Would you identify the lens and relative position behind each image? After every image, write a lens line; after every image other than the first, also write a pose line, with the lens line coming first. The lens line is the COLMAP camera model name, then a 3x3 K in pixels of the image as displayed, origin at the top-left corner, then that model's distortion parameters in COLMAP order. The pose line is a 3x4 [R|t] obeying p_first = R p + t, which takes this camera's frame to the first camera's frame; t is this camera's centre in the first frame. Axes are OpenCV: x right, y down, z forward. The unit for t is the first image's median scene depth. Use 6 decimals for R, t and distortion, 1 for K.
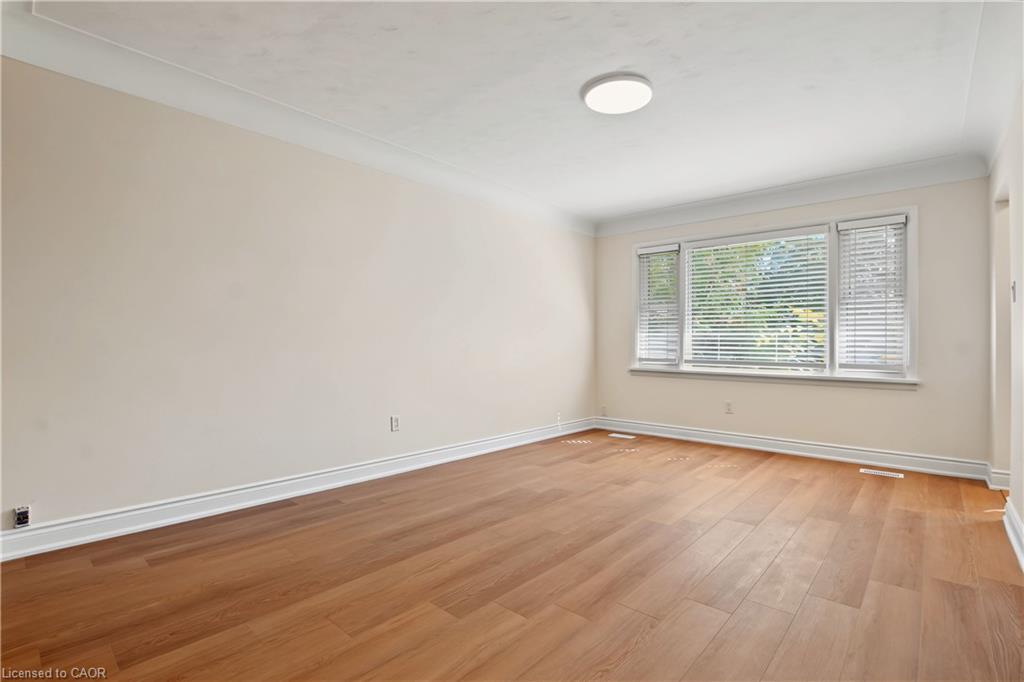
lens RADIAL K [[478.2, 0, 512.0], [0, 478.2, 341.0], [0, 0, 1]] dist [-0.040779, -0.000262]
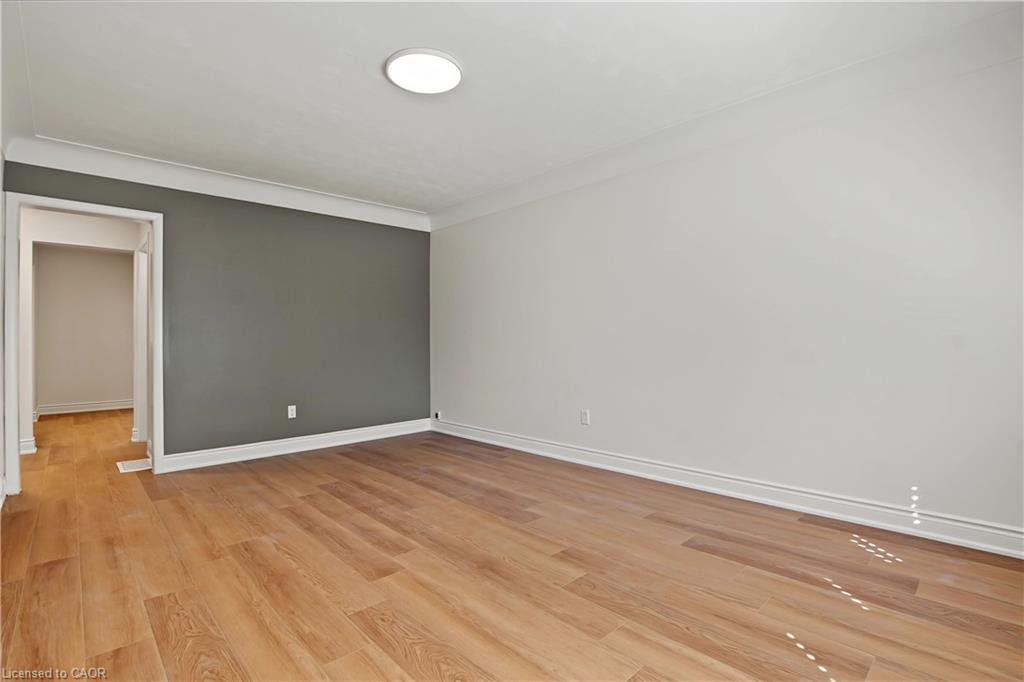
lens RADIAL K [[476.5, 0, 510.9], [0, 476.5, 344.1], [0, 0, 1]] dist [-0.032718, 0.000938]
pose [[-0.075683, -0.002018, -0.997130, 1.126419], [0.014067, 0.999896, -0.003091, 0.013022], [0.997033, -0.014260, -0.075647, 1.242991]]
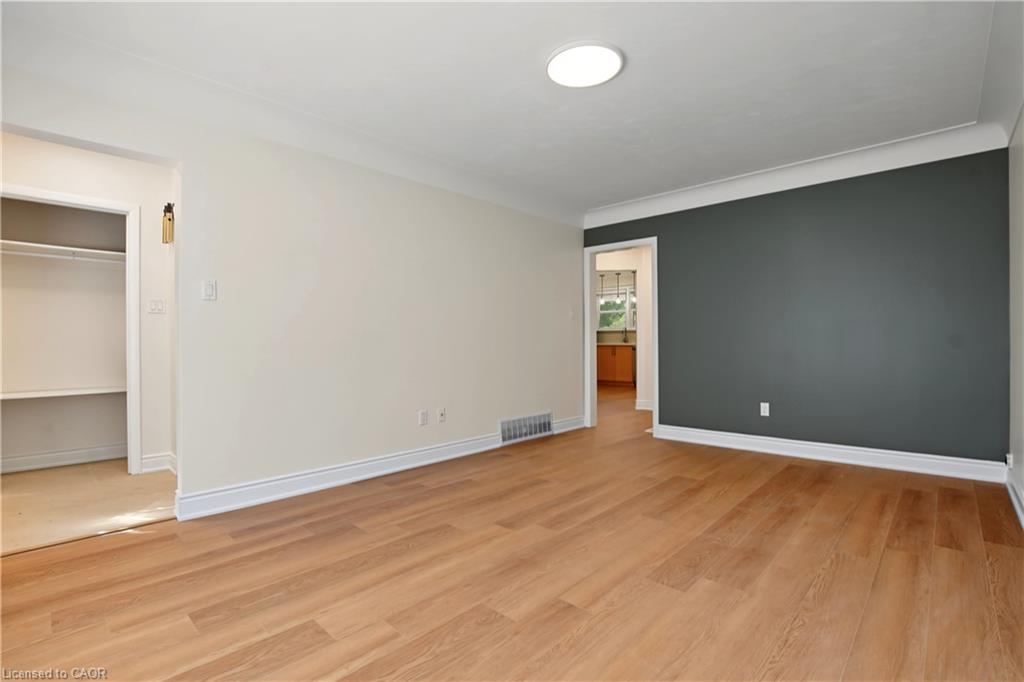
lens RADIAL K [[476.5, 0, 510.9], [0, 476.5, 344.1], [0, 0, 1]] dist [-0.032718, 0.000938]
pose [[-0.999671, 0.001554, 0.025610, 0.344520], [0.001581, 0.999998, 0.001017, 0.015862], [-0.025608, 0.001057, -0.999671, 1.924524]]
